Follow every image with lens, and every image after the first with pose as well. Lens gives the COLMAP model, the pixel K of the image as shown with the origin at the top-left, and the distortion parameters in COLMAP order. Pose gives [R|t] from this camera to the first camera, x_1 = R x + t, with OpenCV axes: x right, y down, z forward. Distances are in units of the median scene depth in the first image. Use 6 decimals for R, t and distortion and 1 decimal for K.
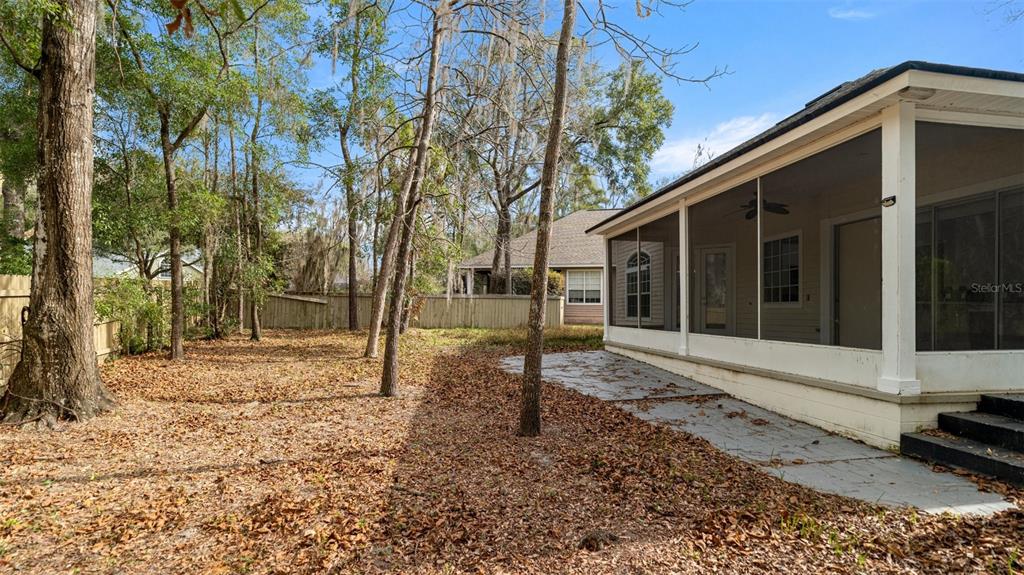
lens RADIAL K [[469.8, 0, 502.9], [0, 469.8, 304.5], [0, 0, 1]] dist [-0.008164, -0.000108]
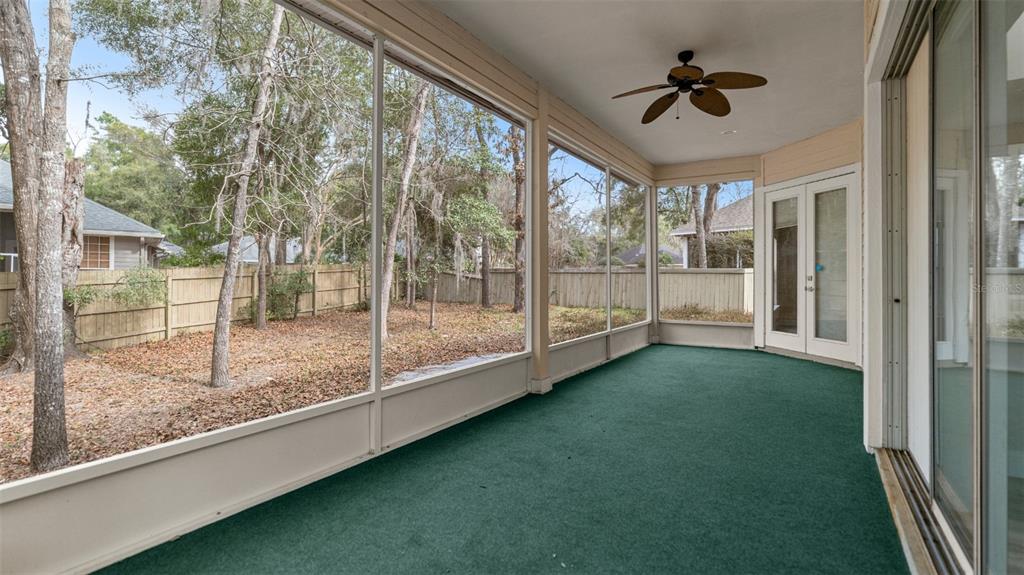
lens RADIAL K [[454.7, 0, 513.5], [0, 454.7, 283.3], [0, 0, 1]] dist [-0.012440, 0.000206]
pose [[0.768704, 0.006193, -0.639574, 1.017824], [0.007733, 0.999790, 0.018977, -0.042032], [0.639557, -0.019533, 0.768495, 0.816769]]
